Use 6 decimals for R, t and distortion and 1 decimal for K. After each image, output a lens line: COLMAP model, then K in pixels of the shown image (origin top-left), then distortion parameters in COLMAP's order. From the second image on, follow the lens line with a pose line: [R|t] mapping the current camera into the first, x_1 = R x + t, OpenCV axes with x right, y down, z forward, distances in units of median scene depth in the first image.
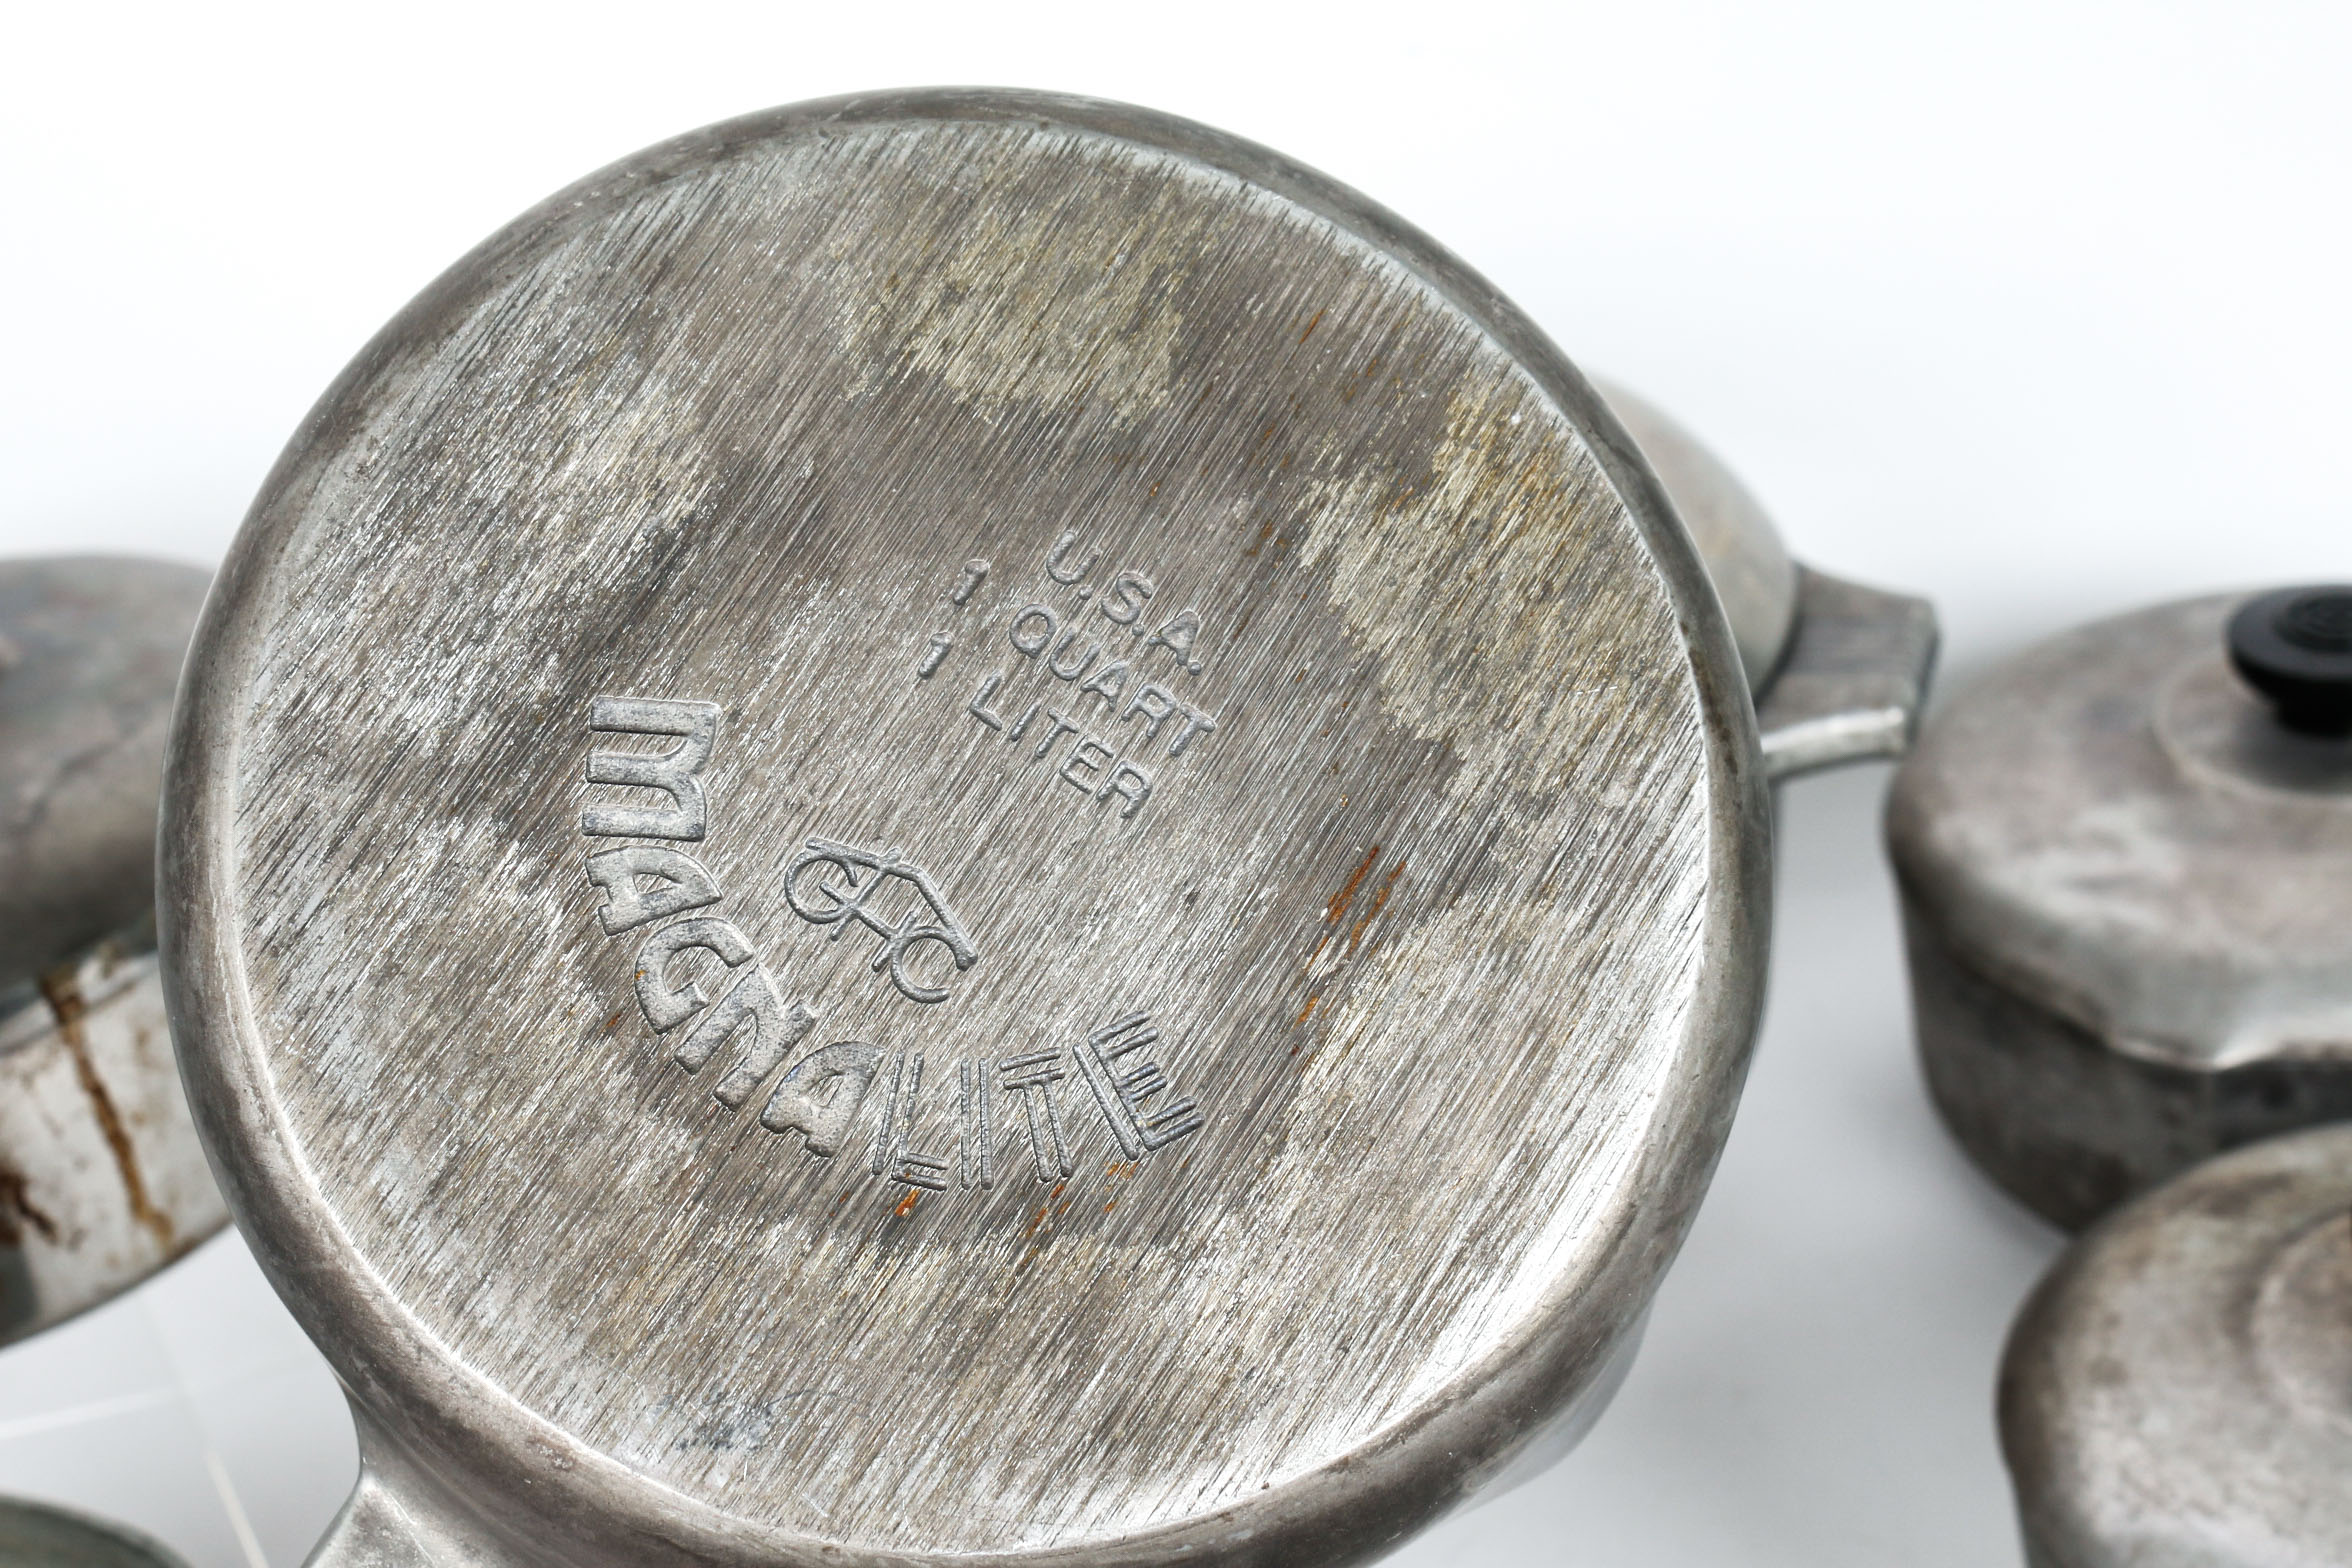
lens RADIAL K [[3057.3, 0, 1012.8], [0, 3057.3, 783.7], [0, 0, 1]] dist [-0.040477, -0.056897]
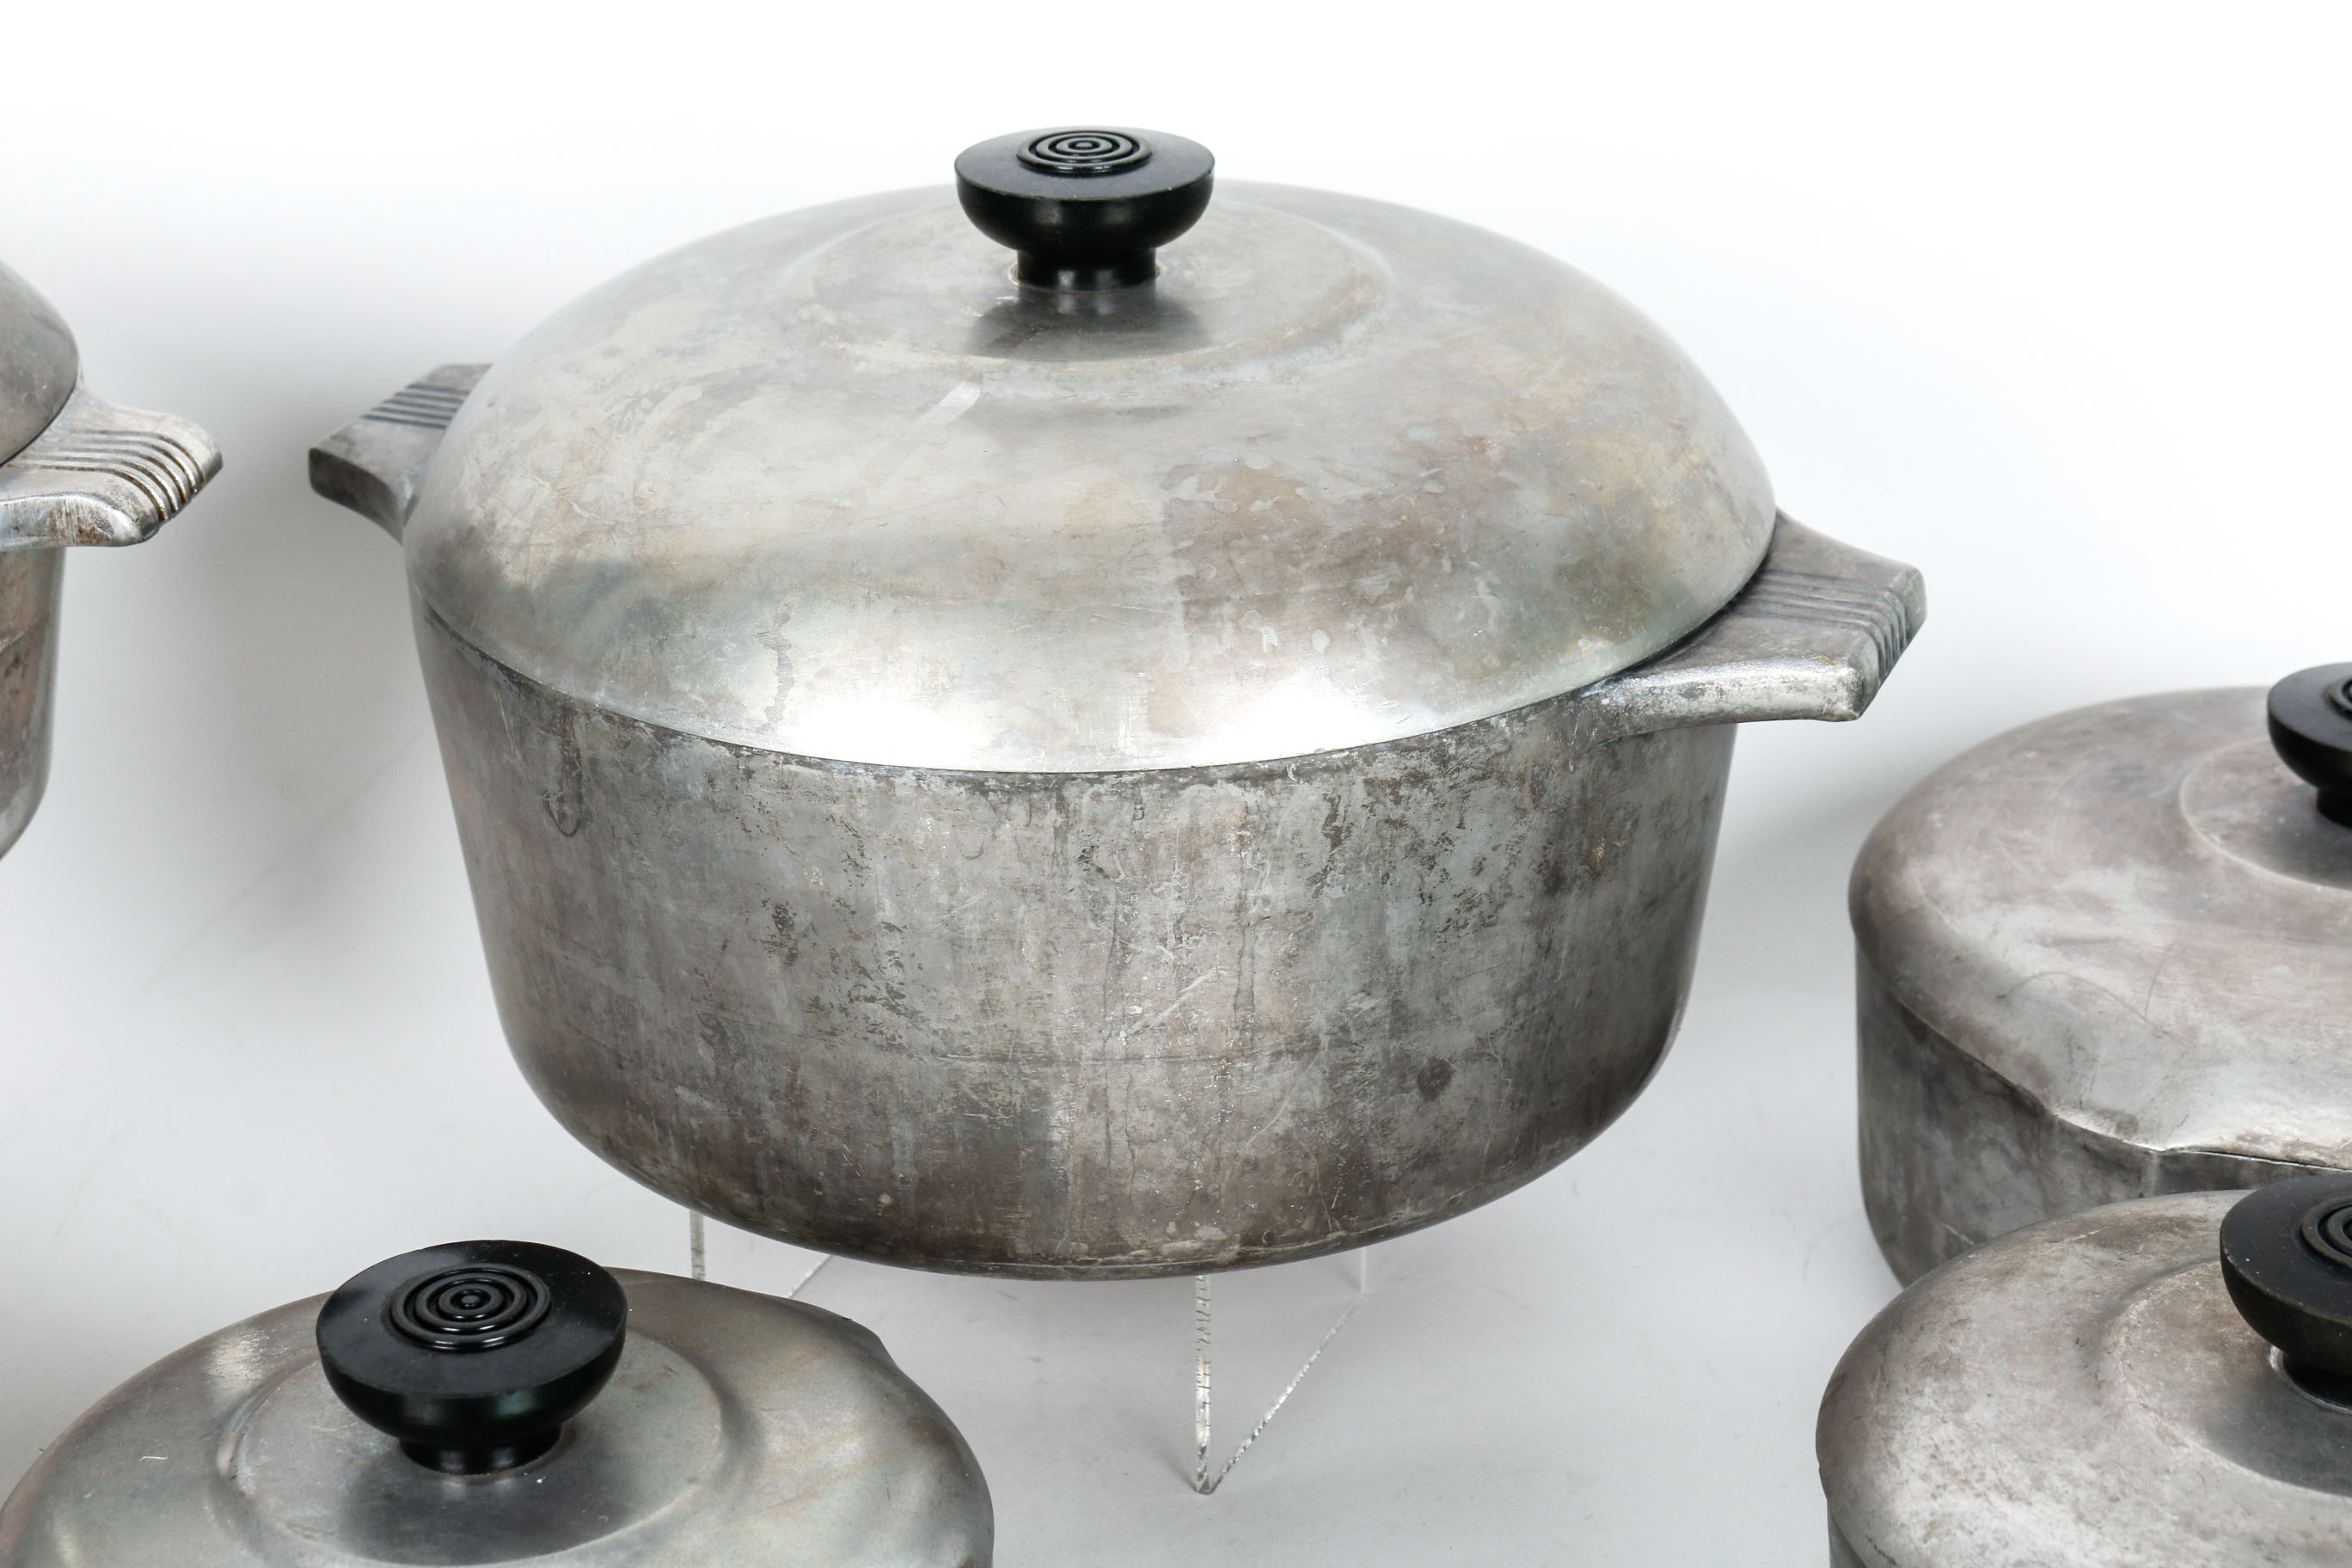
lens RADIAL K [[4594.0, 0, 1176.0], [0, 4594.0, 784.0], [0, 0, 1]] dist [0.020084, -0.016595]
pose [[0.984394, 0.162860, 0.066667, 0.013845], [-0.157543, 0.984388, -0.078495, 0.138513], [-0.078410, 0.066767, 0.994683, -0.296484]]
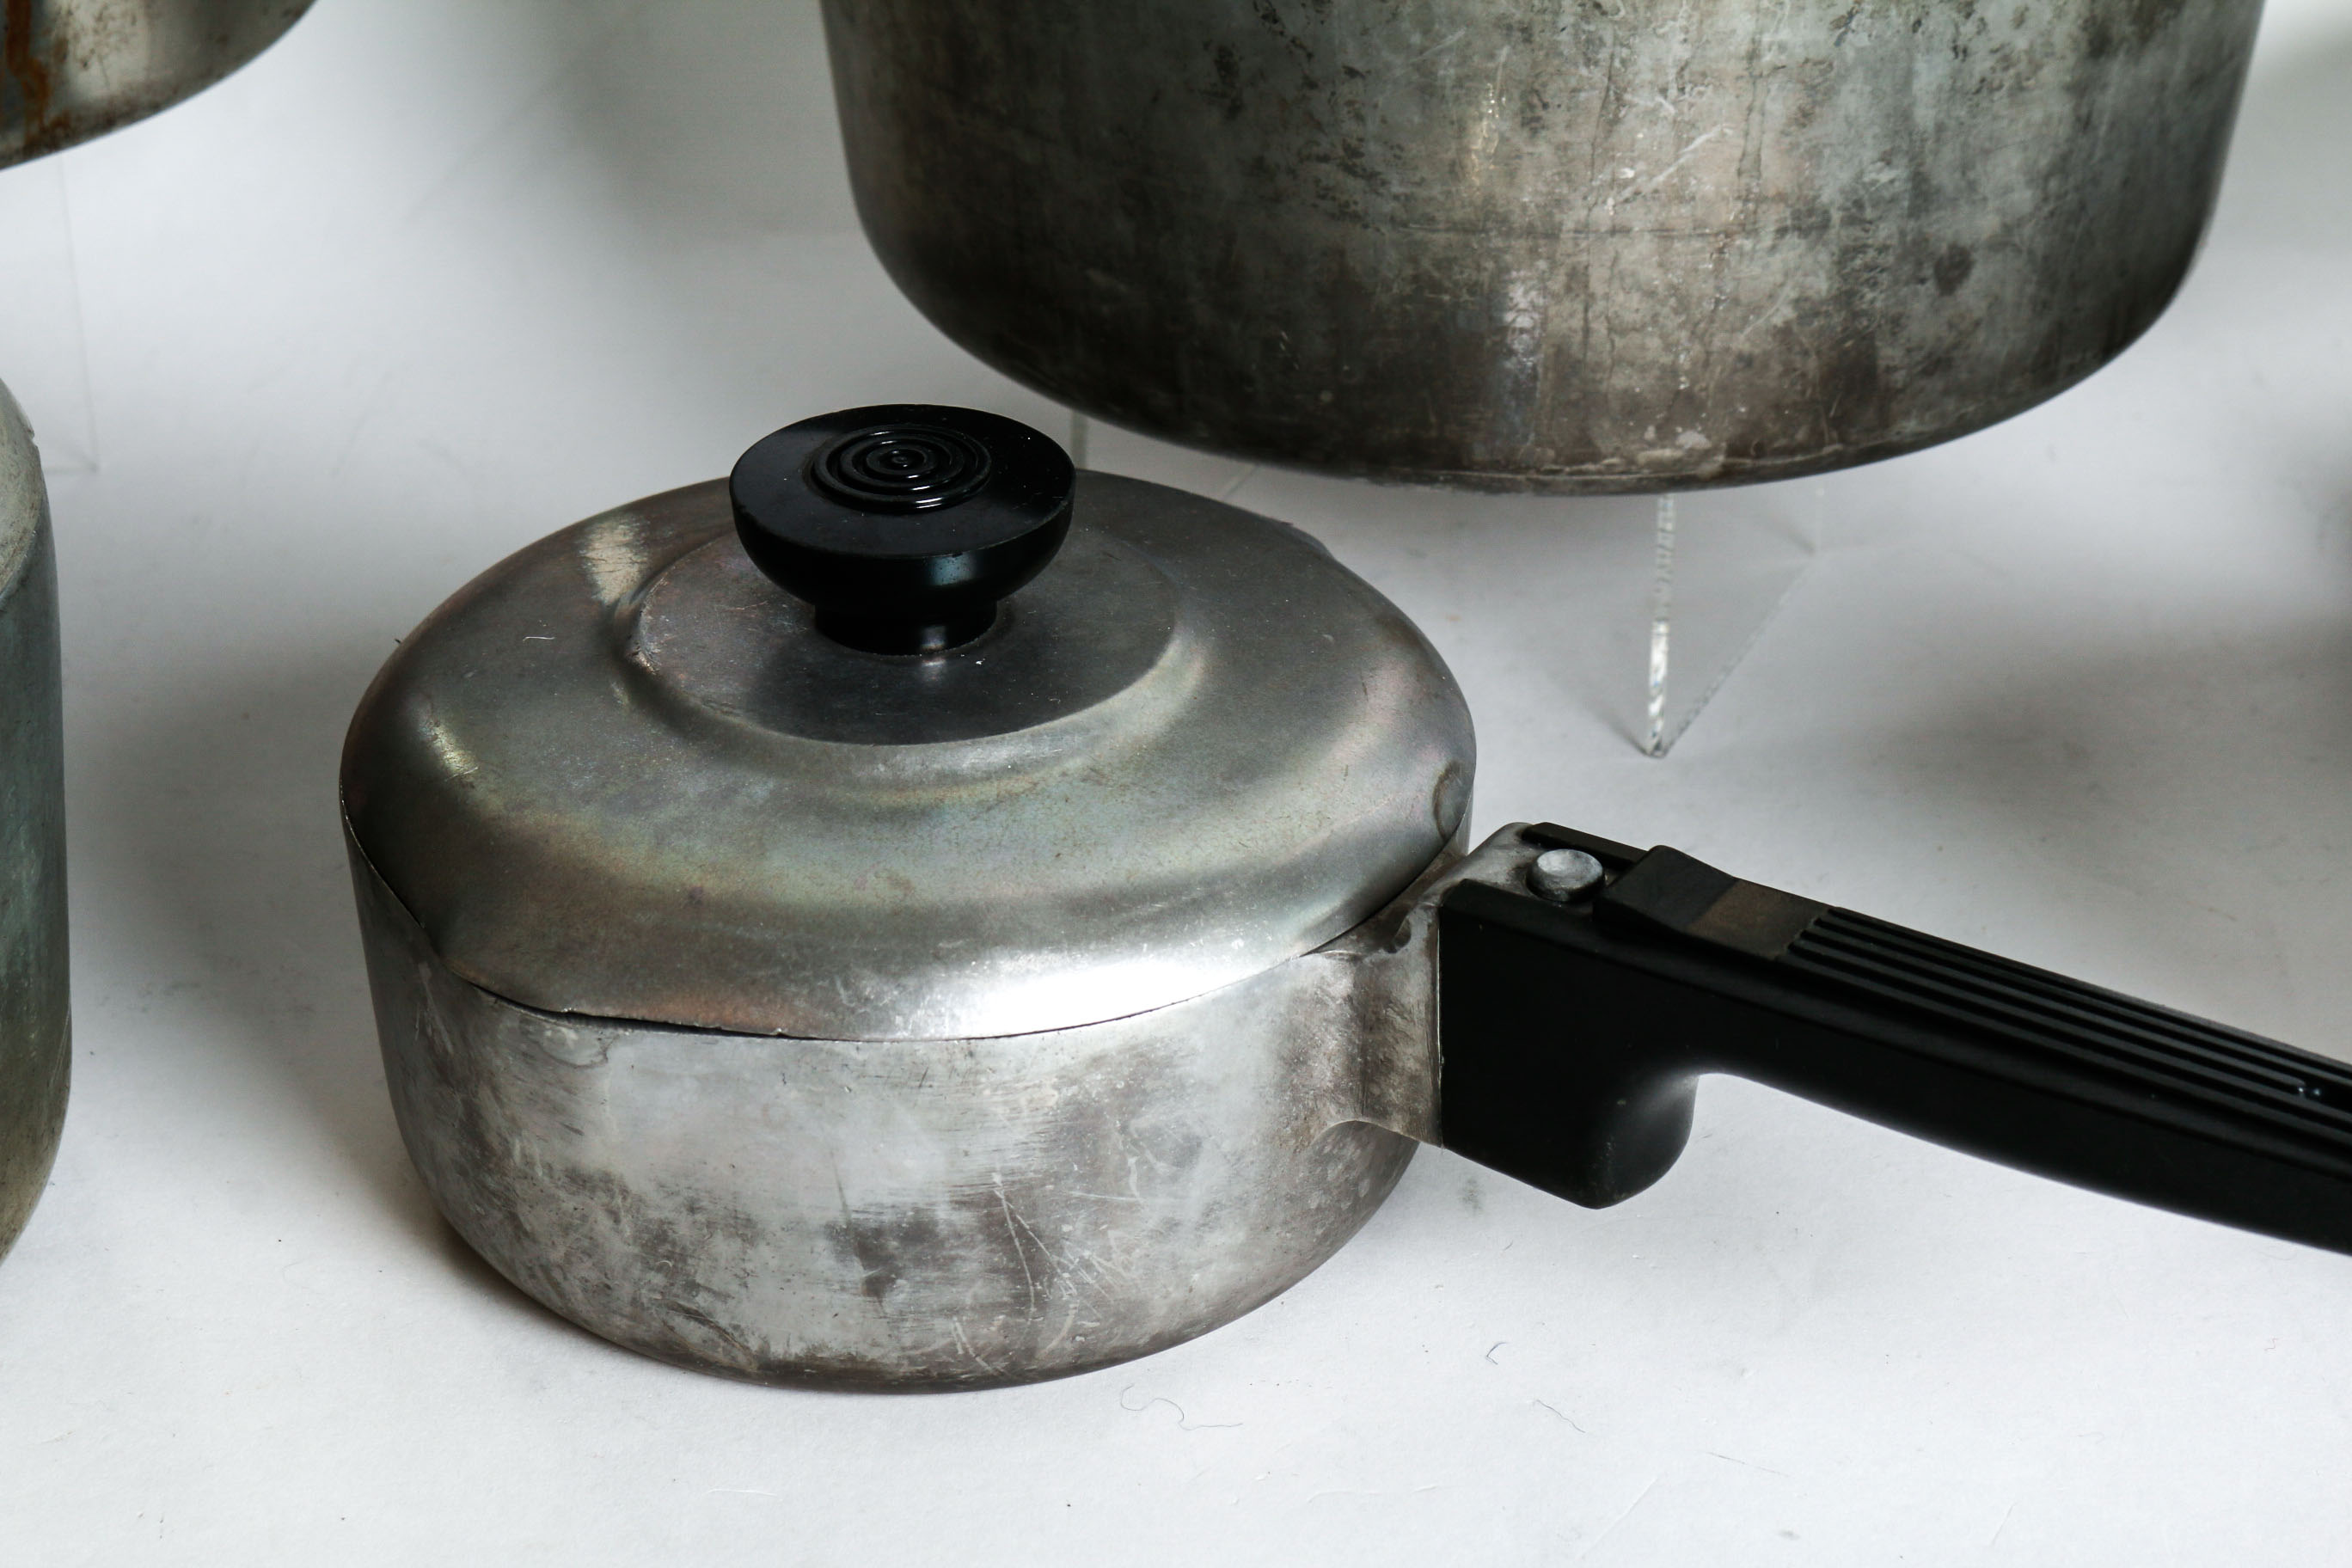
lens RADIAL K [[5262.4, 0, 1176.0], [0, 5262.4, 784.0], [0, 0, 1]] dist [0.001885, 0.298342]
pose [[0.983099, 0.172976, 0.059962, -0.059747], [-0.174560, 0.984395, 0.022237, 0.237064], [-0.055180, -0.032328, 0.997953, -0.303728]]
